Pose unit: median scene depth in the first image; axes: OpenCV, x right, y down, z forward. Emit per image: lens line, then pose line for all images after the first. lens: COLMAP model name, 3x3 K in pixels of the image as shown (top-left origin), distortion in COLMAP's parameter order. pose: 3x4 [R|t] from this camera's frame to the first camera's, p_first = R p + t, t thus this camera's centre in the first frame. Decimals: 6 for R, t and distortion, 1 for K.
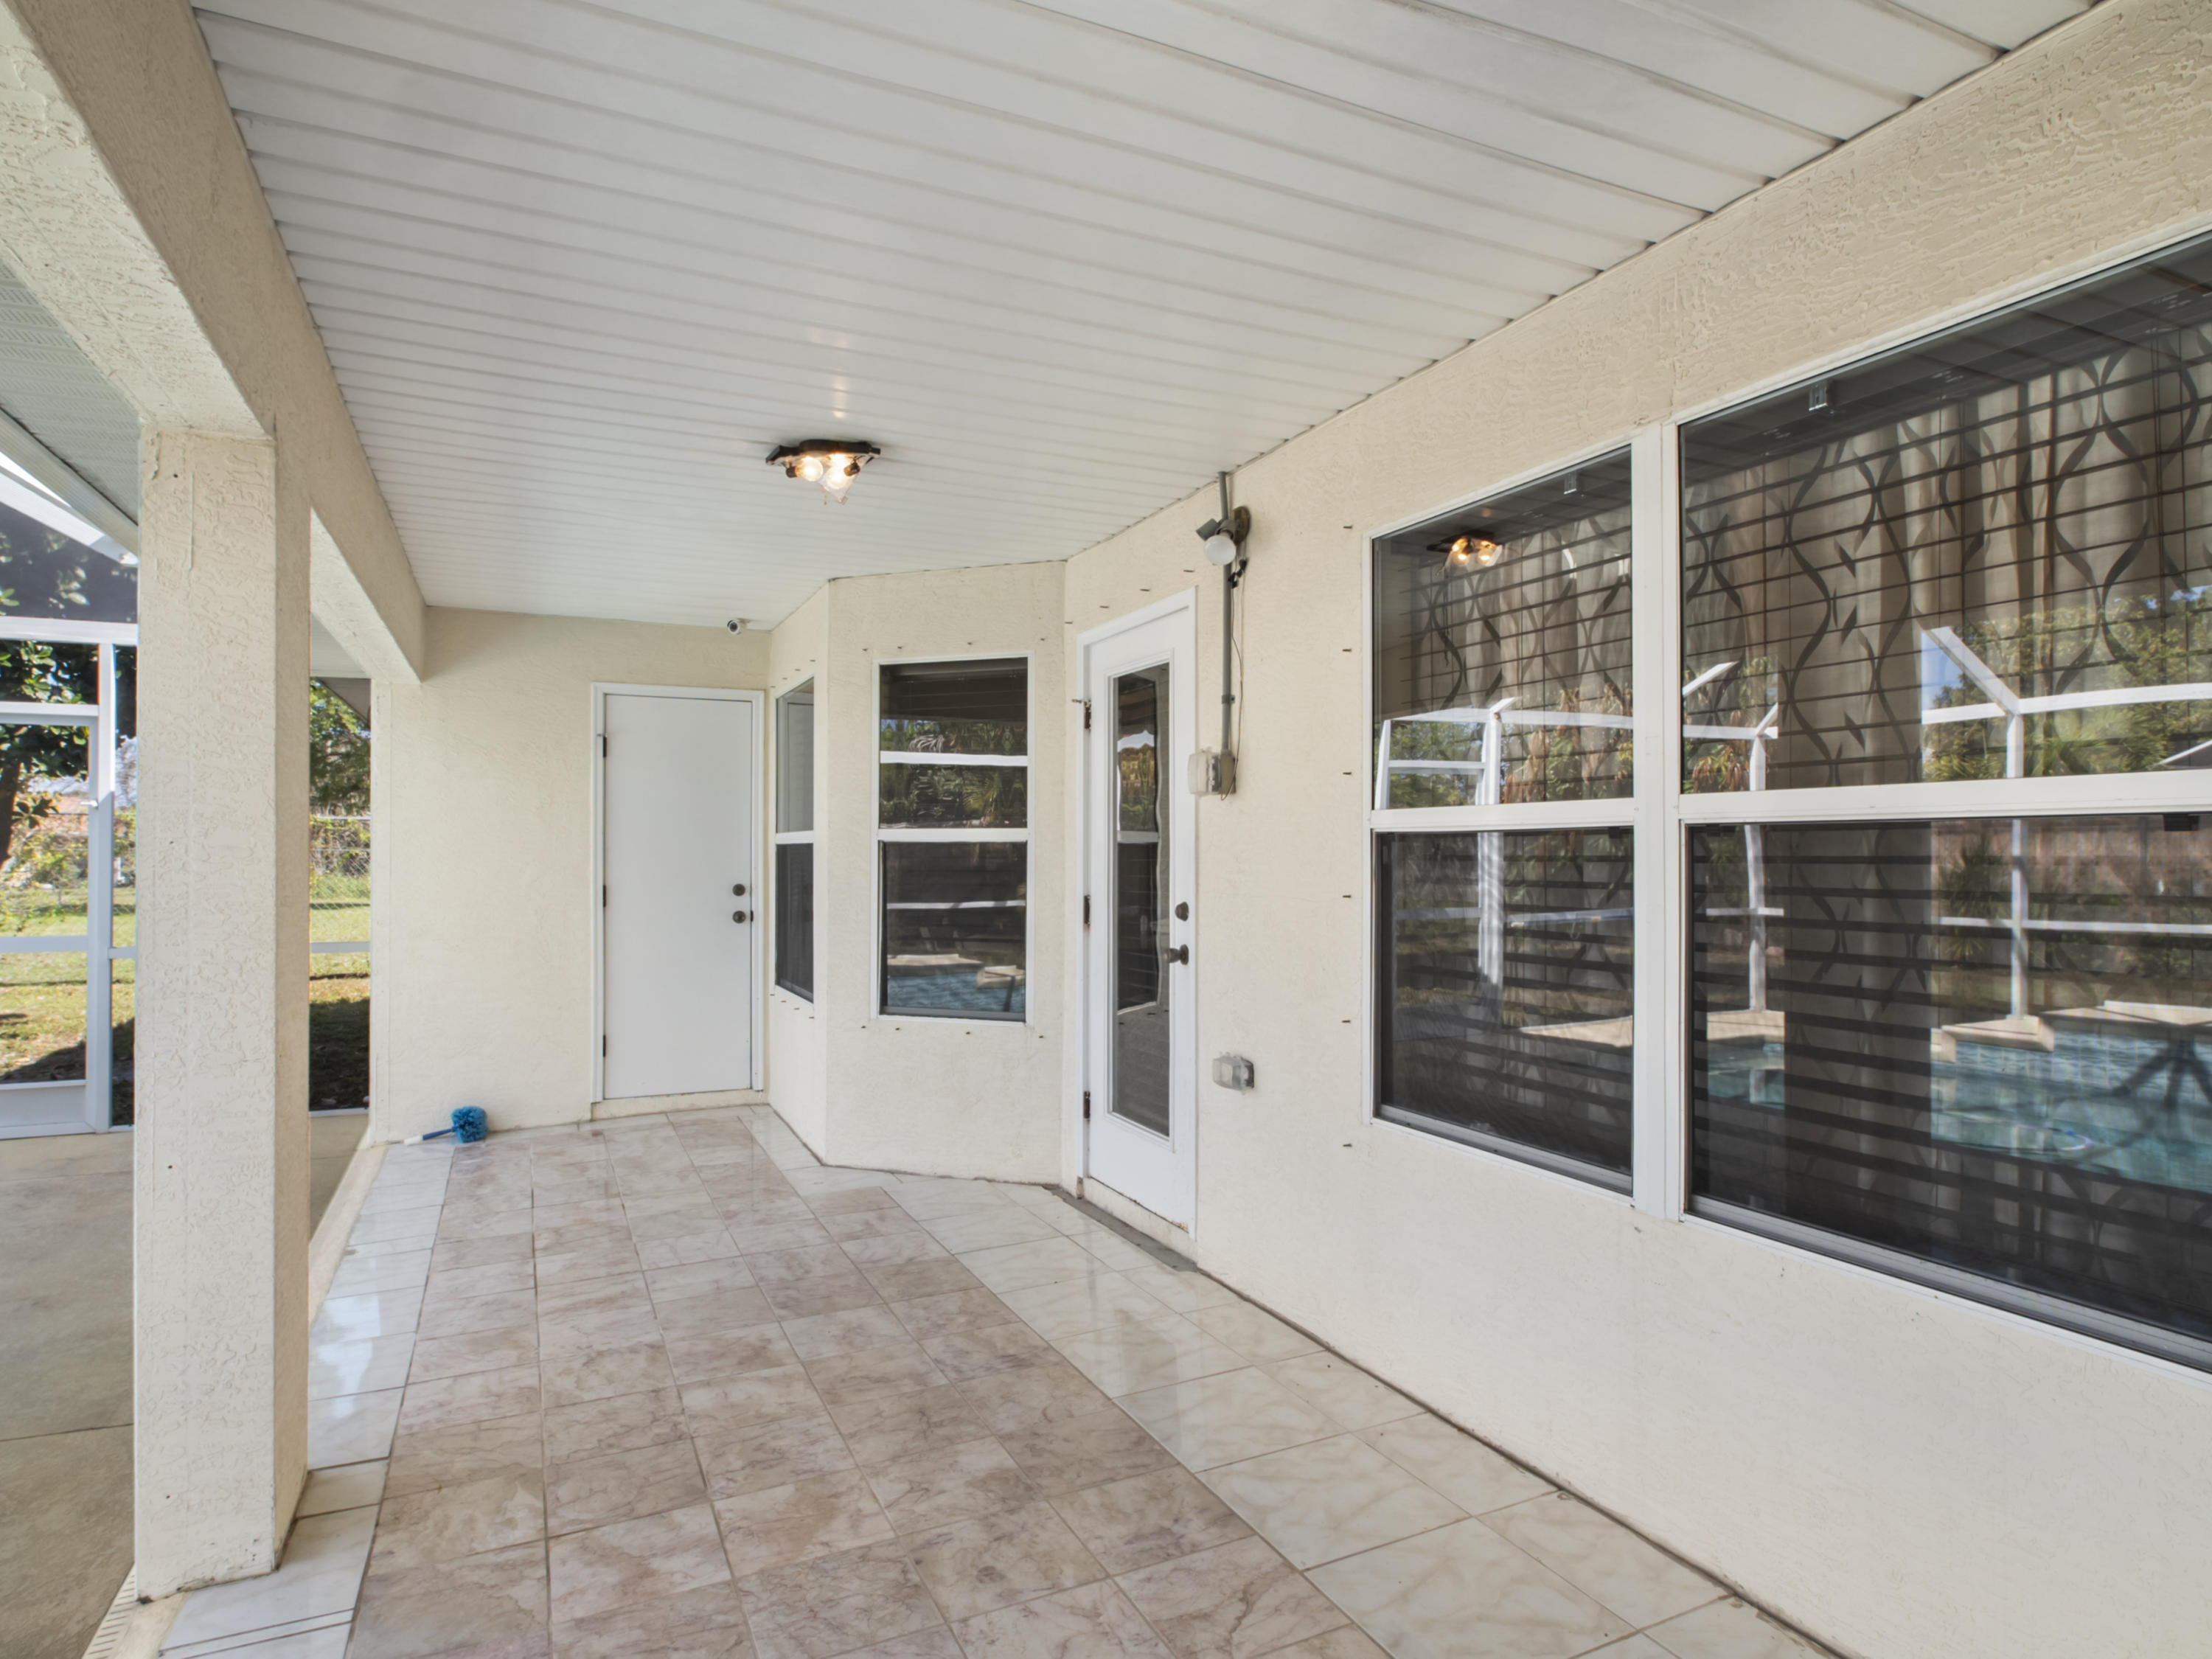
lens RADIAL K [[1246.8, 0, 1091.1], [0, 1246.8, 848.0], [0, 0, 1]] dist [0.006723, 0.001100]
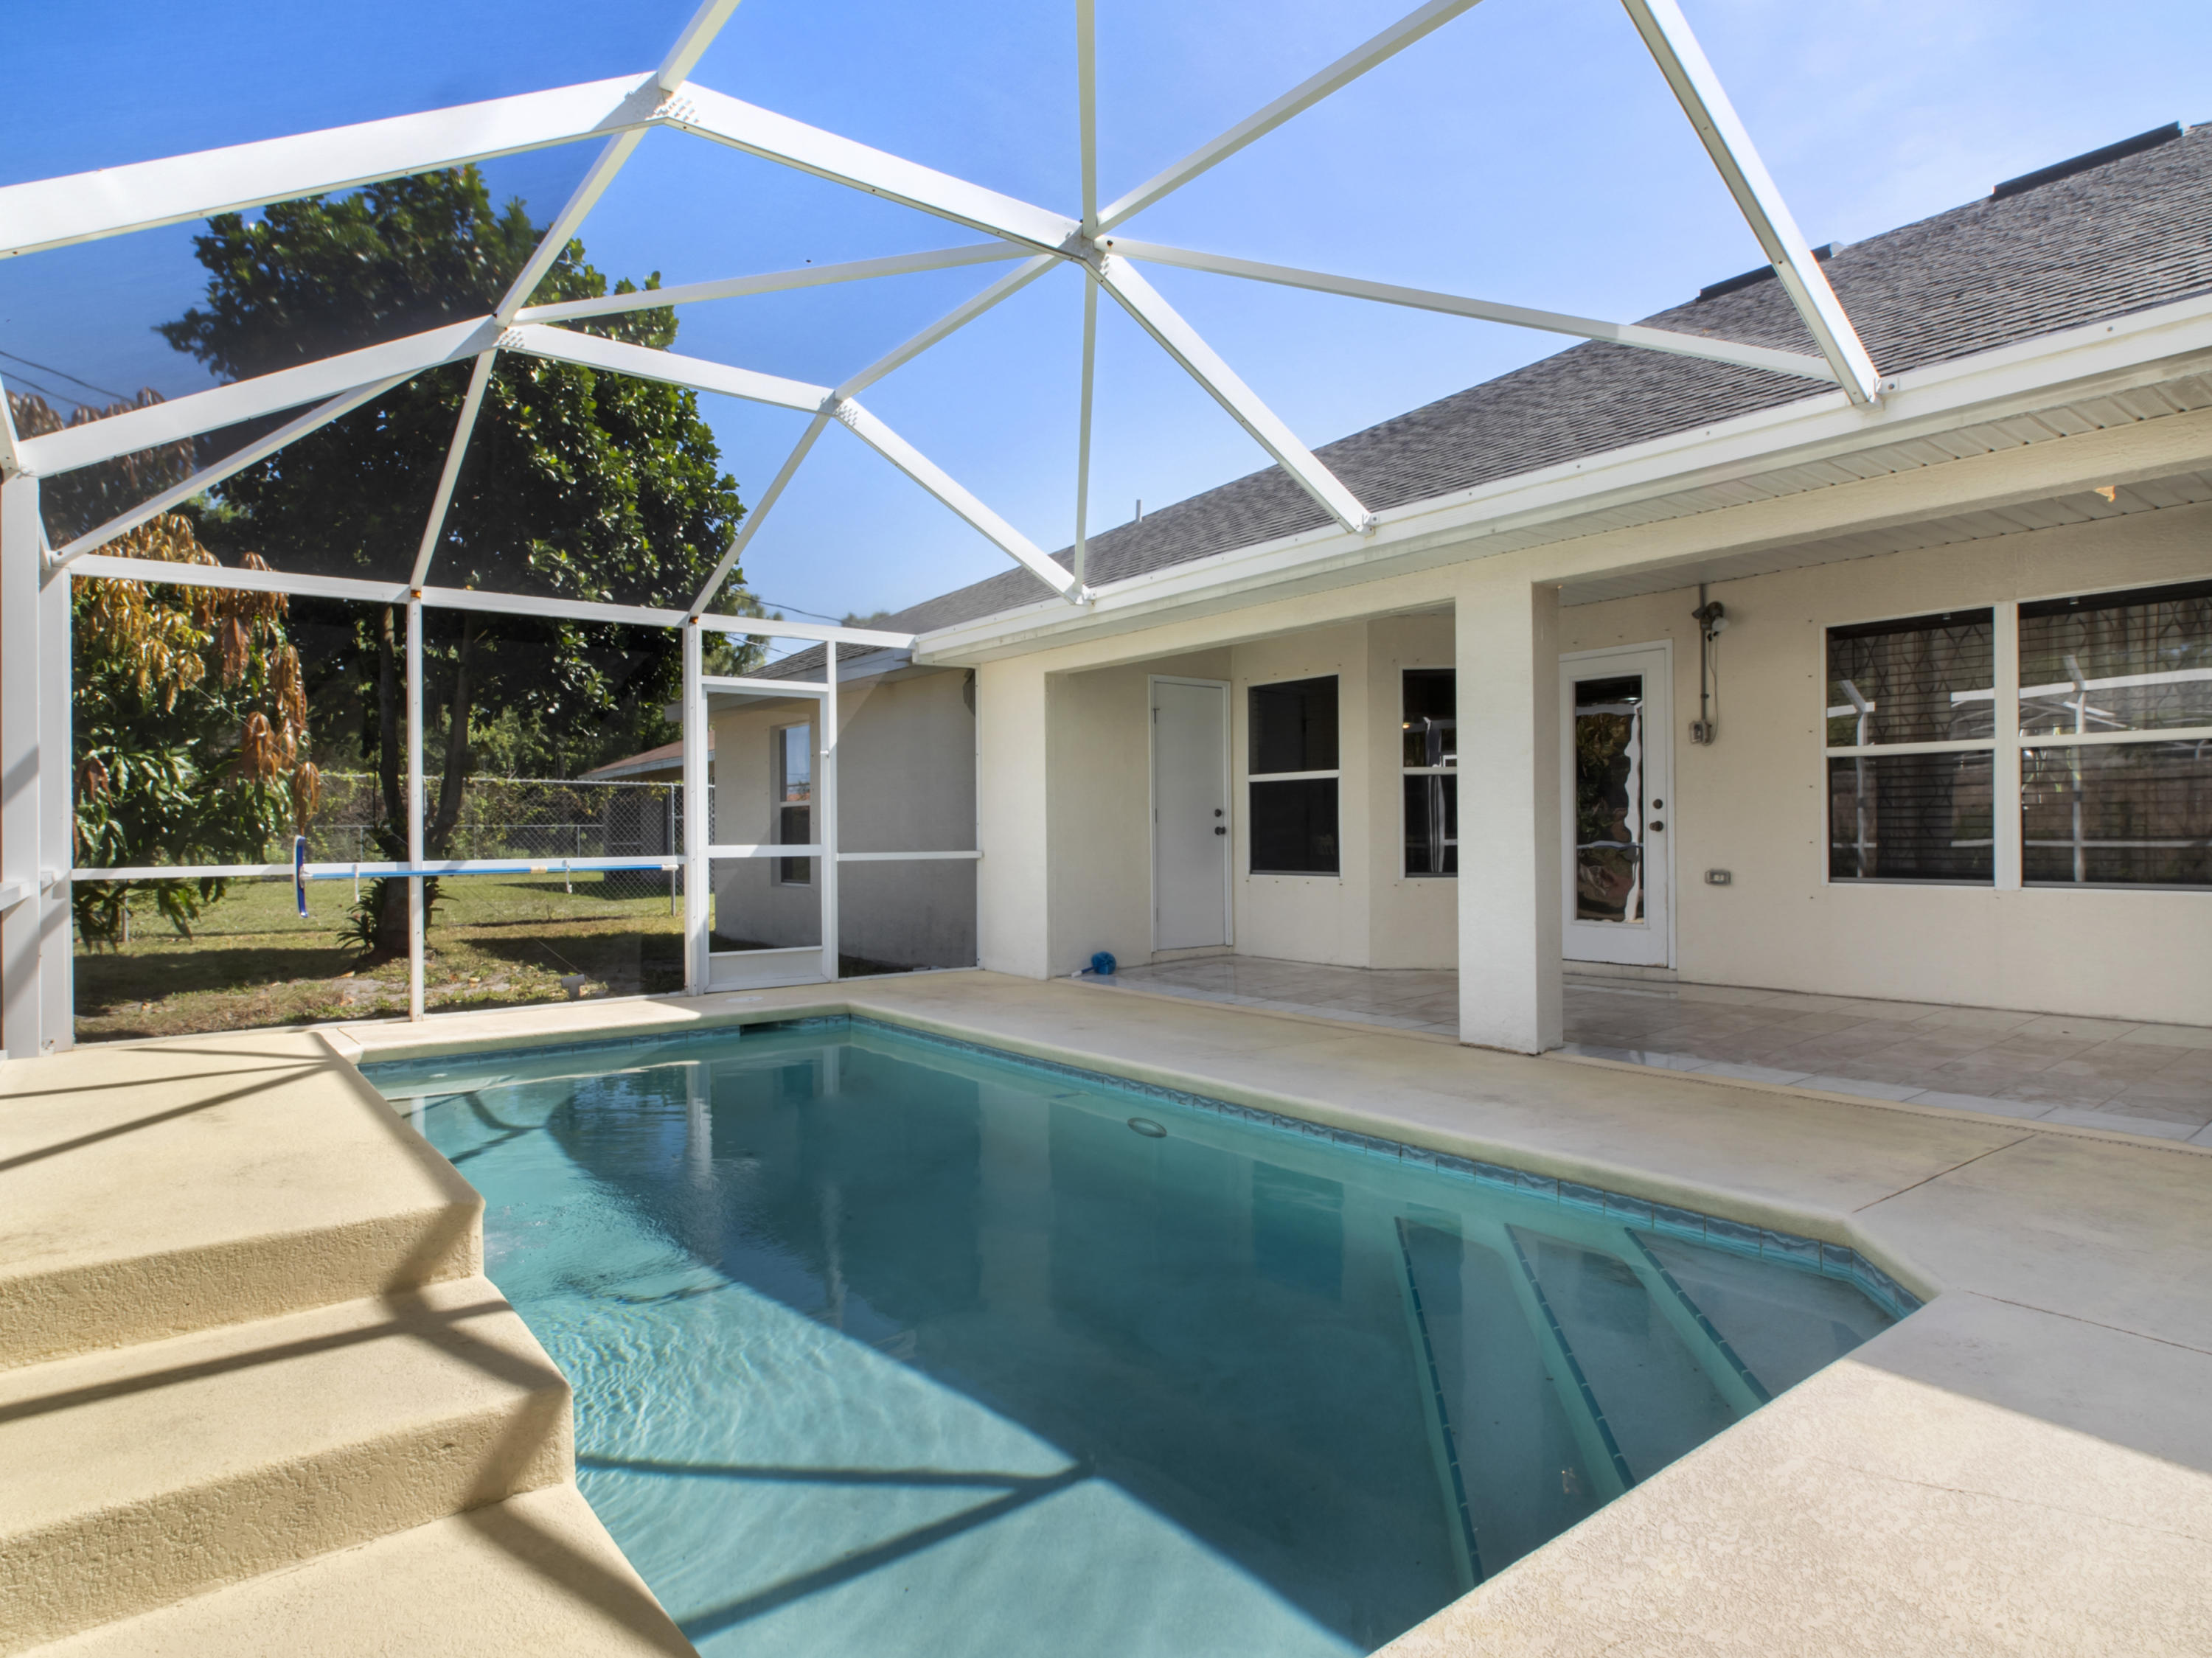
lens RADIAL K [[1246.7, 0, 1127.0], [0, 1246.7, 820.3], [0, 0, 1]] dist [0.006723, 0.001100]
pose [[0.971708, -0.009943, 0.235975, -1.284302], [0.010503, 0.999944, -0.001118, 0.075401], [-0.235951, 0.003565, 0.971758, -0.750361]]
